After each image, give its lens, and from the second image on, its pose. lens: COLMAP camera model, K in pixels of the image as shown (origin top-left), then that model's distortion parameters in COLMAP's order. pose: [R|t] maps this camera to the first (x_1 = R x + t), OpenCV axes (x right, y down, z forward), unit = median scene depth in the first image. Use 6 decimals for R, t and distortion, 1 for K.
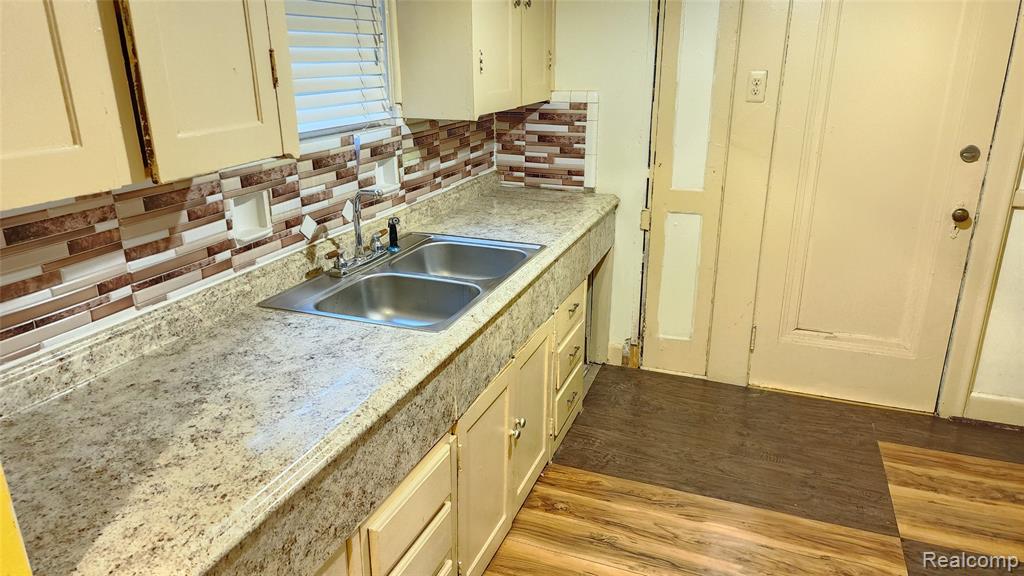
lens RADIAL K [[688.1, 0, 510.6], [0, 688.1, 280.8], [0, 0, 1]] dist [0.089561, -0.082662]
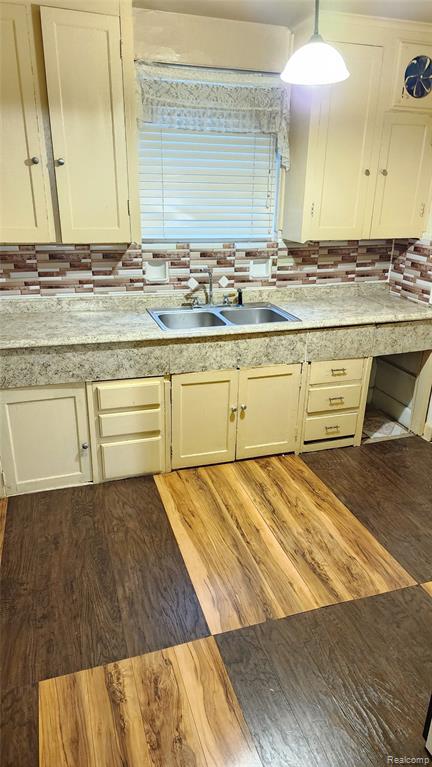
lens RADIAL K [[515.4, 0, 218.2], [0, 515.4, 379.7], [0, 0, 1]] dist [0.089561, -0.082662]
pose [[0.625552, 0.291055, -0.723859, 0.954266], [-0.266877, 0.951665, 0.152021, -0.055695], [0.733117, 0.098084, 0.672992, 0.013340]]
